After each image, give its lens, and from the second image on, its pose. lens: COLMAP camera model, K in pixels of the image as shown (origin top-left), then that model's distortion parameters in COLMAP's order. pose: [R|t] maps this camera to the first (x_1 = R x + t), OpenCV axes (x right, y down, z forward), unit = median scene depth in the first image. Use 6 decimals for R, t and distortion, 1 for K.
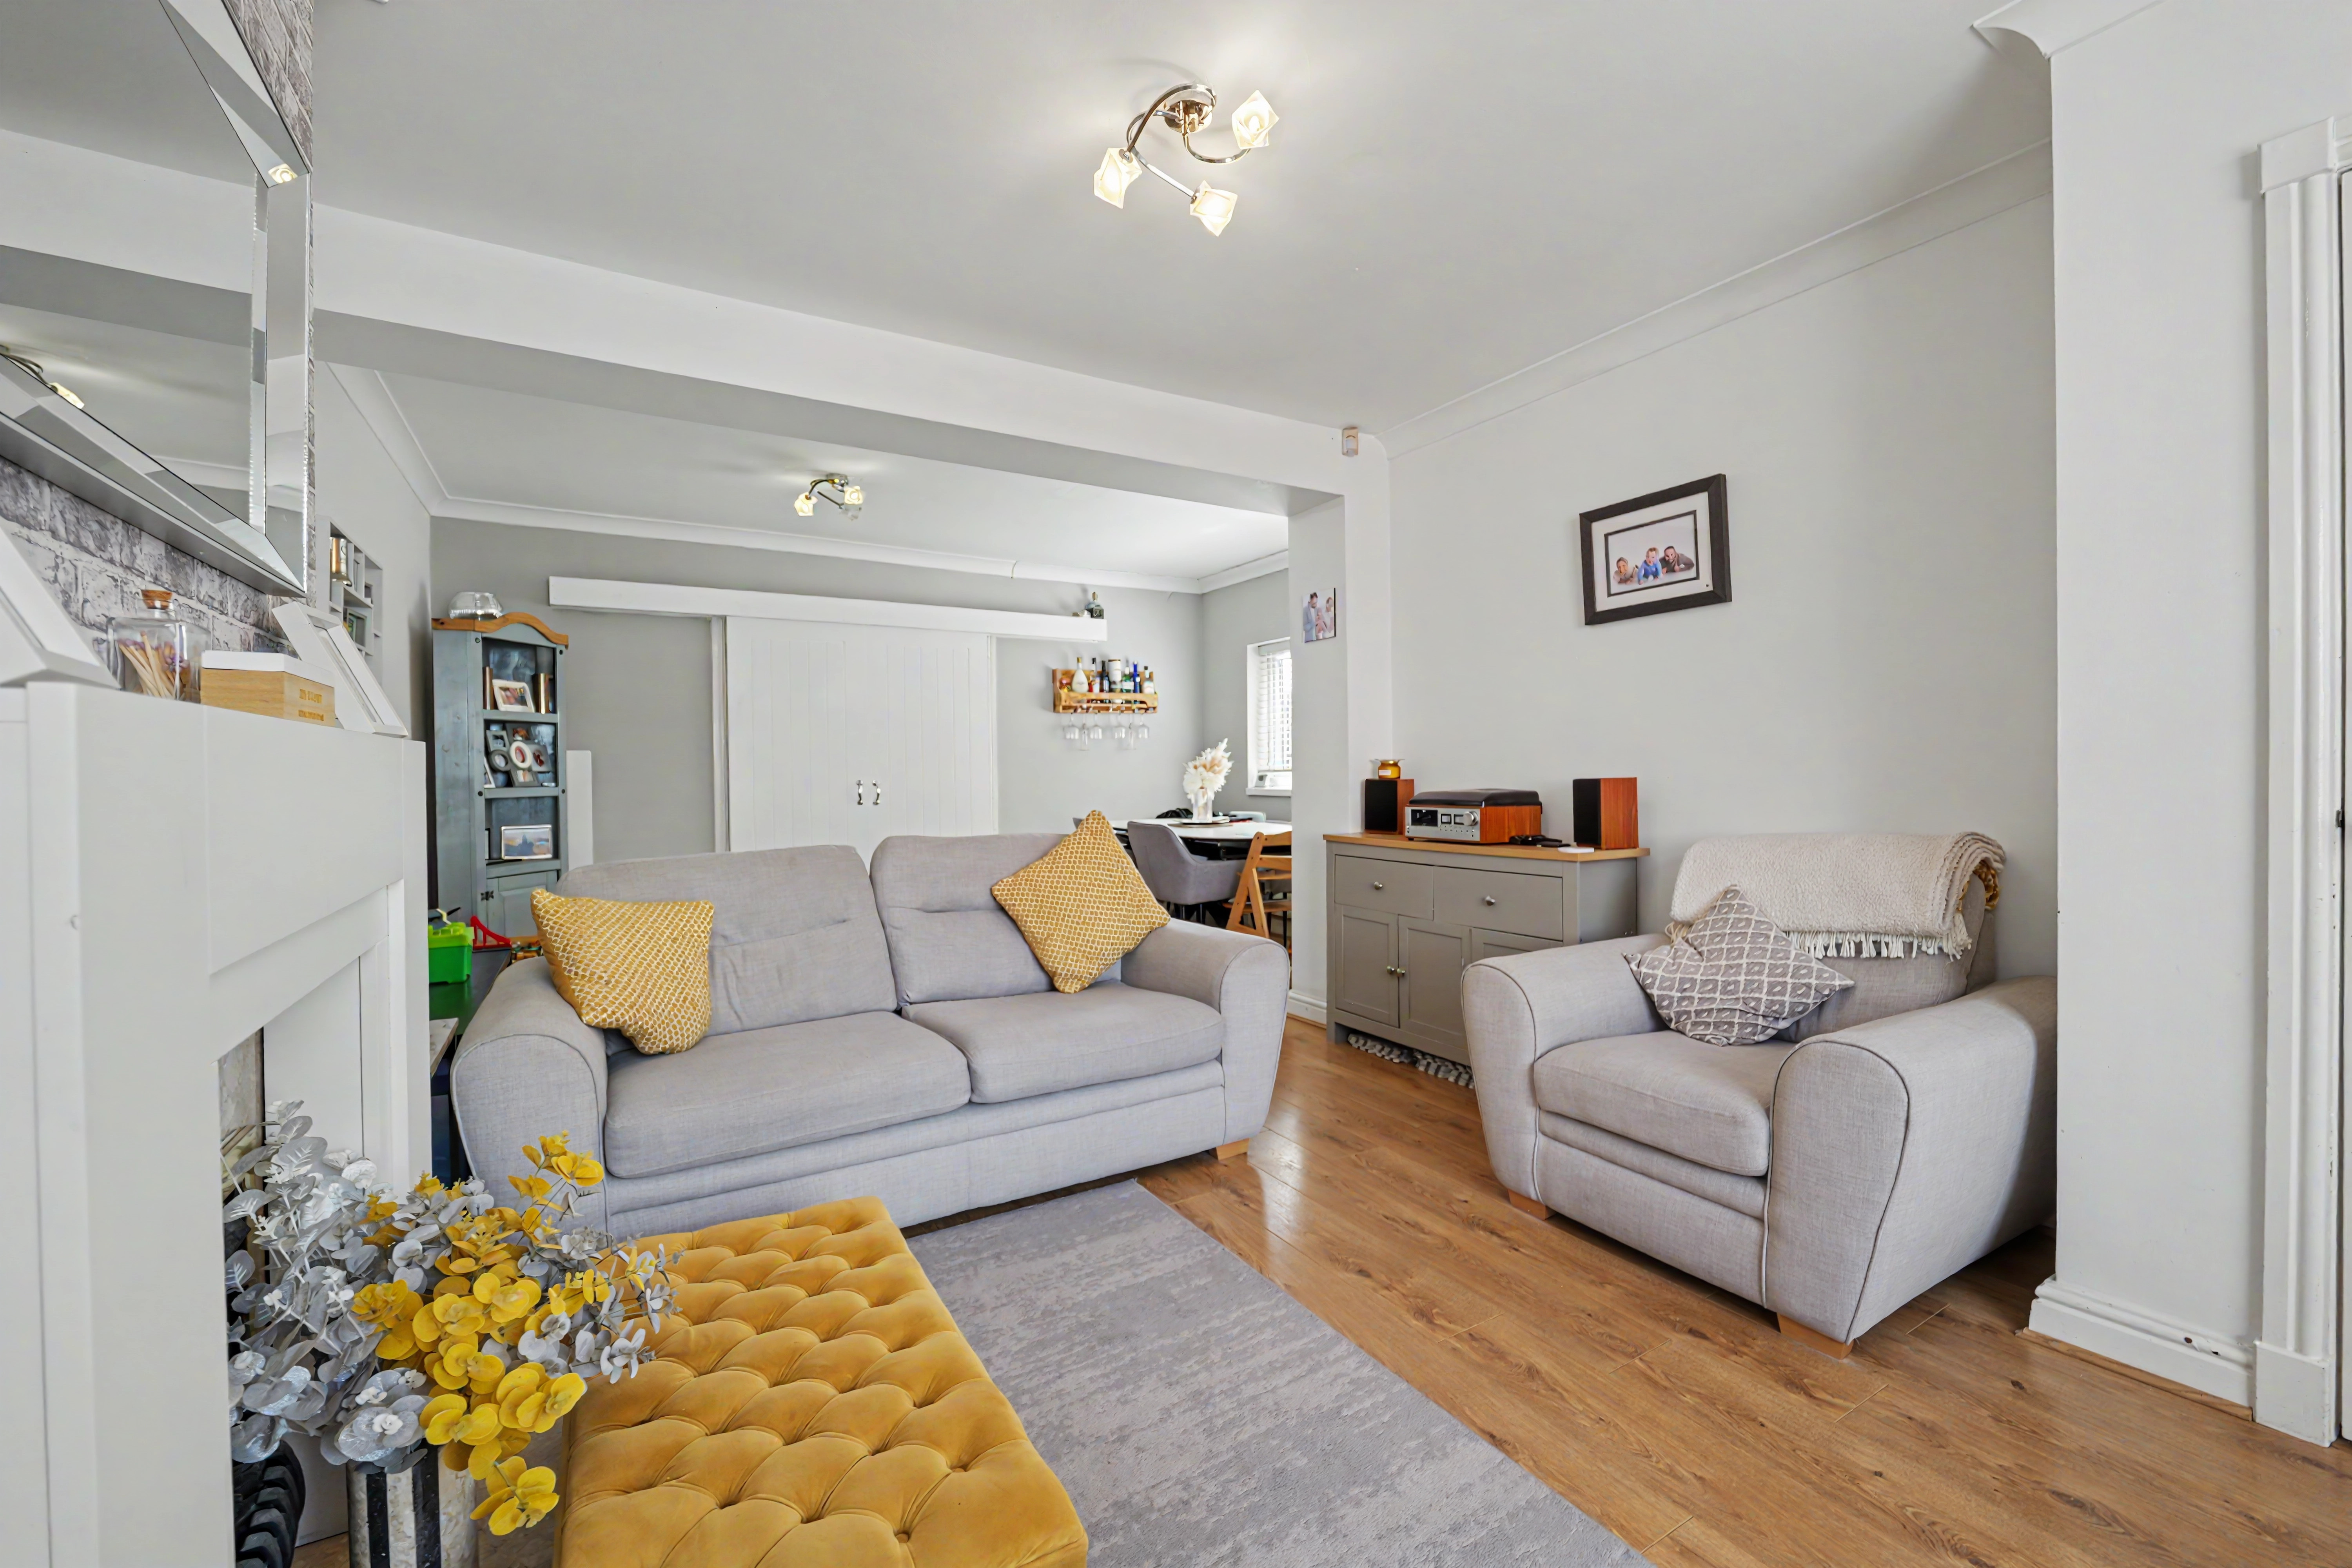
lens RADIAL K [[956.1, 0, 1175.6], [0, 956.1, 780.6], [0, 0, 1]] dist [-0.016942, 0.002346]
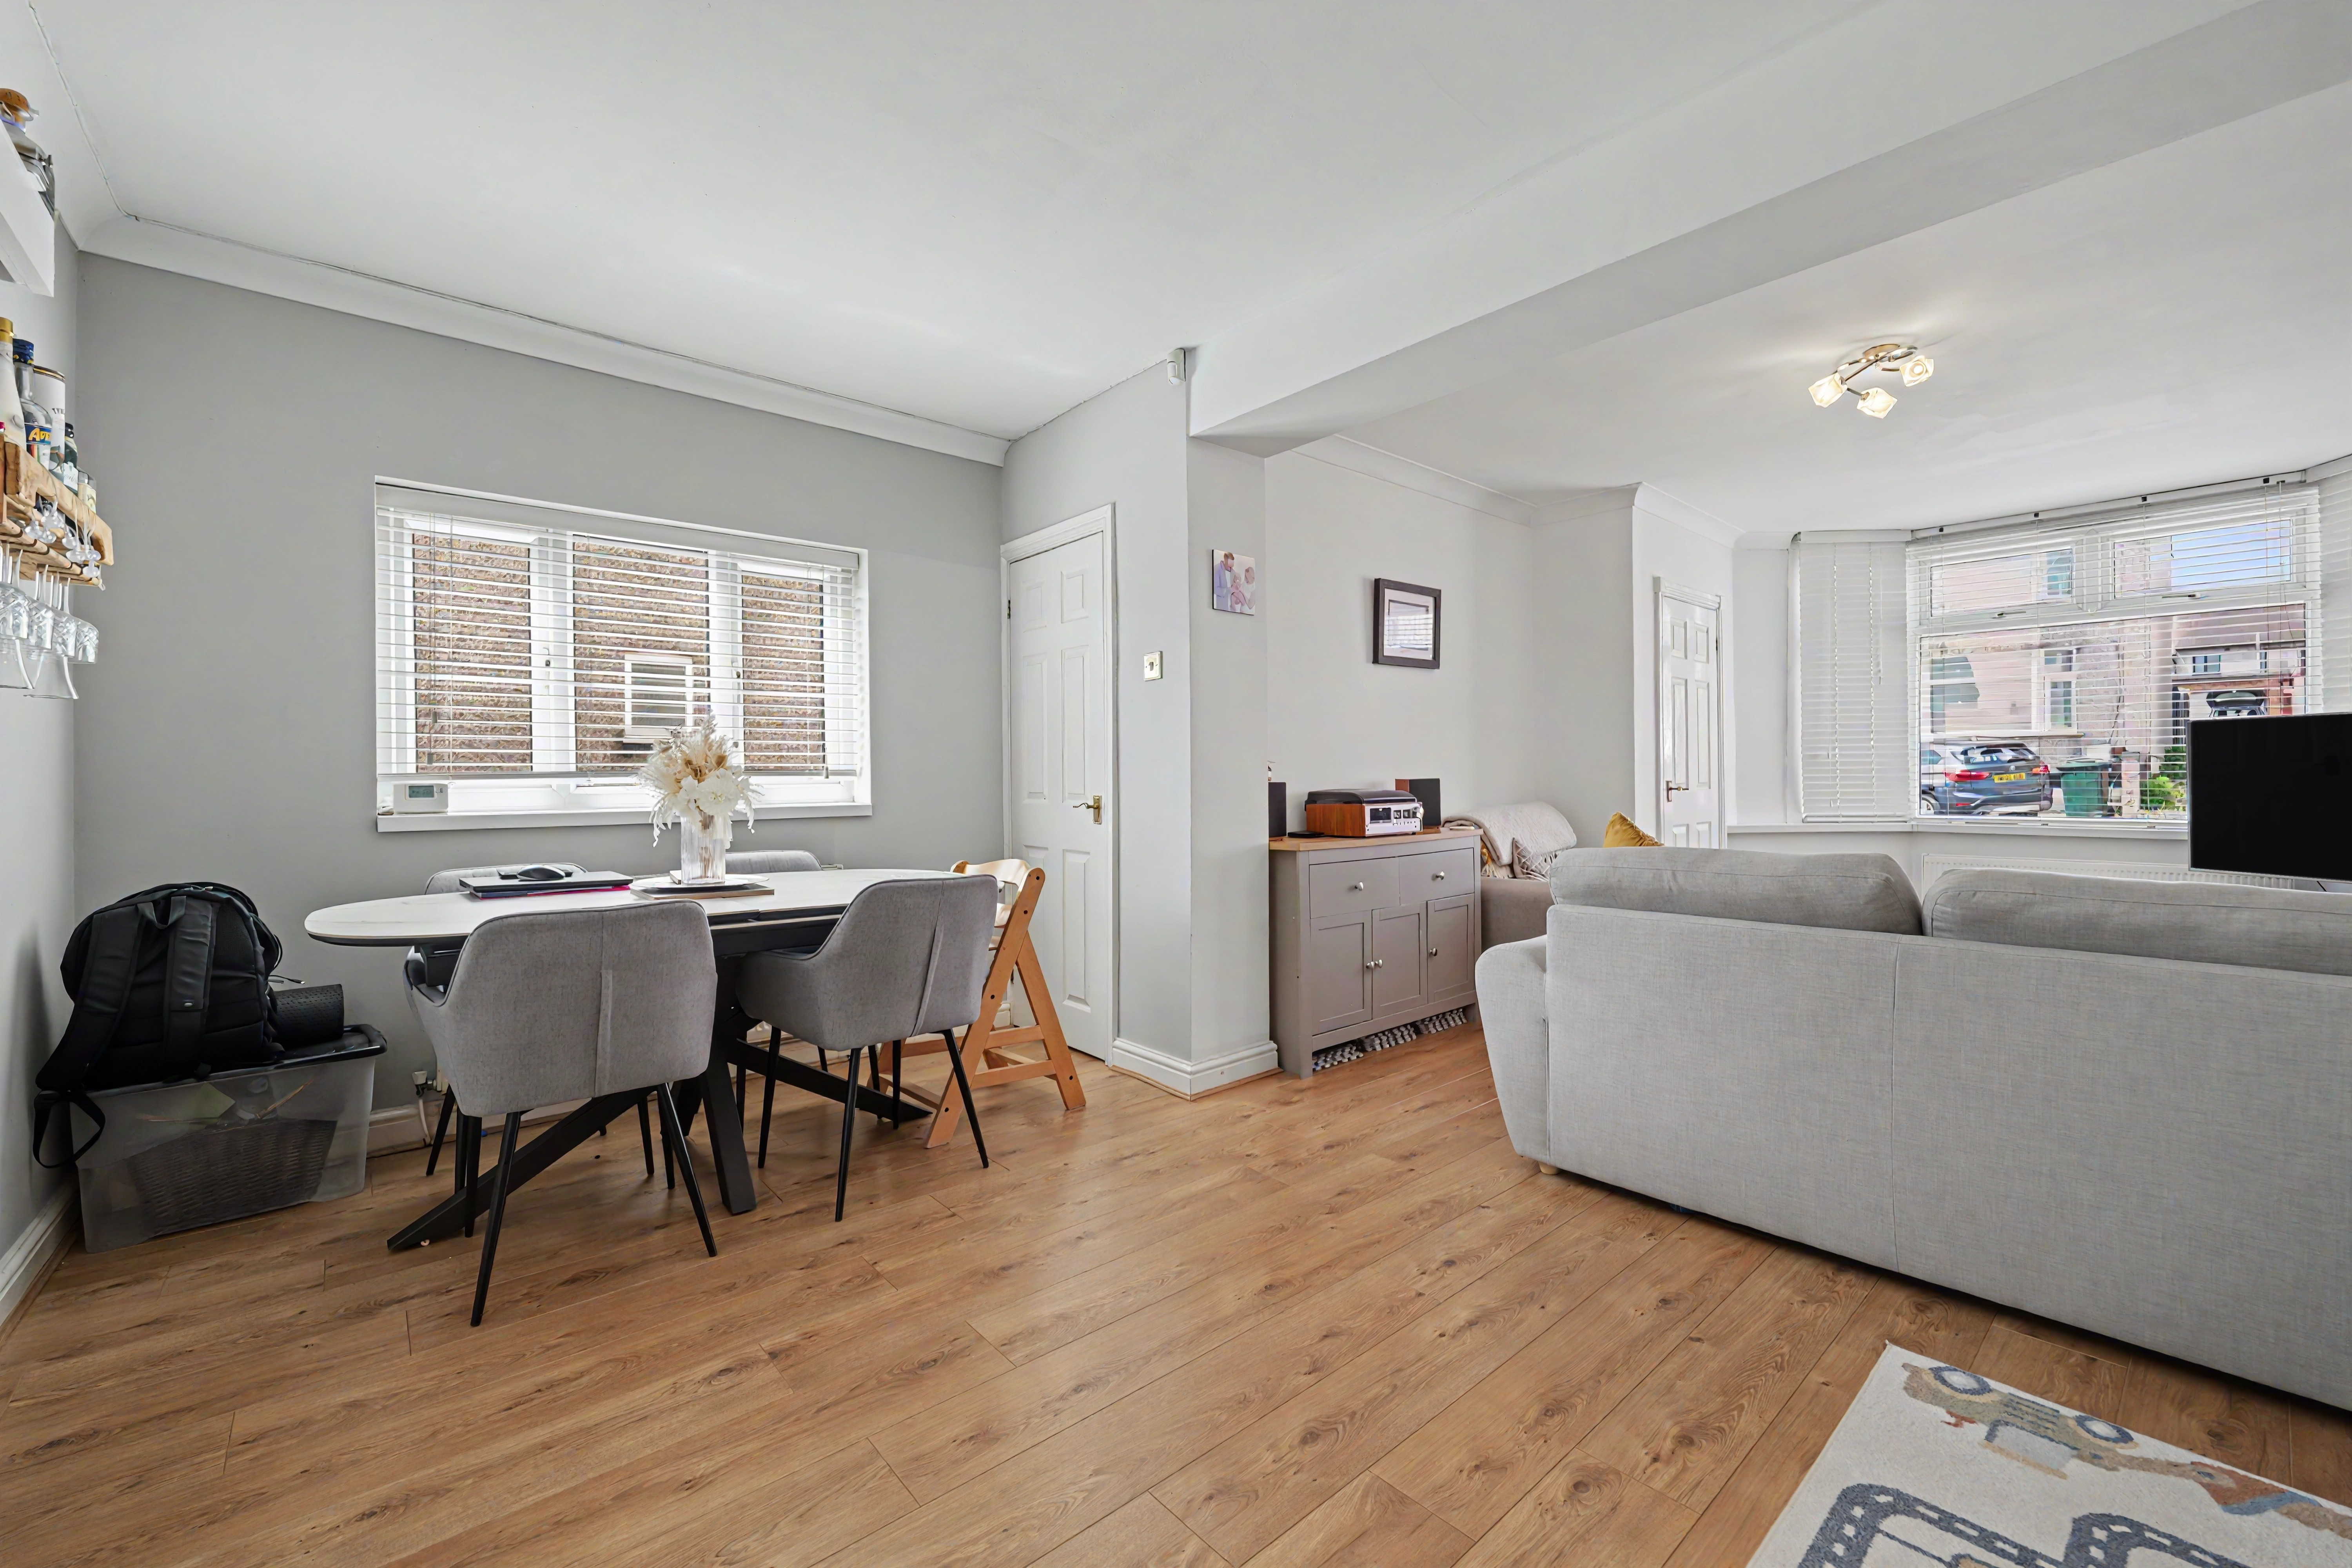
lens RADIAL K [[956.1, 0, 1177.7], [0, 956.1, 780.6], [0, 0, 1]] dist [-0.016942, 0.002346]
pose [[-0.167840, 0.010531, 0.985758, -0.781253], [0.017833, 0.999812, -0.007645, 0.003778], [-0.985653, 0.016296, -0.167996, 1.422703]]
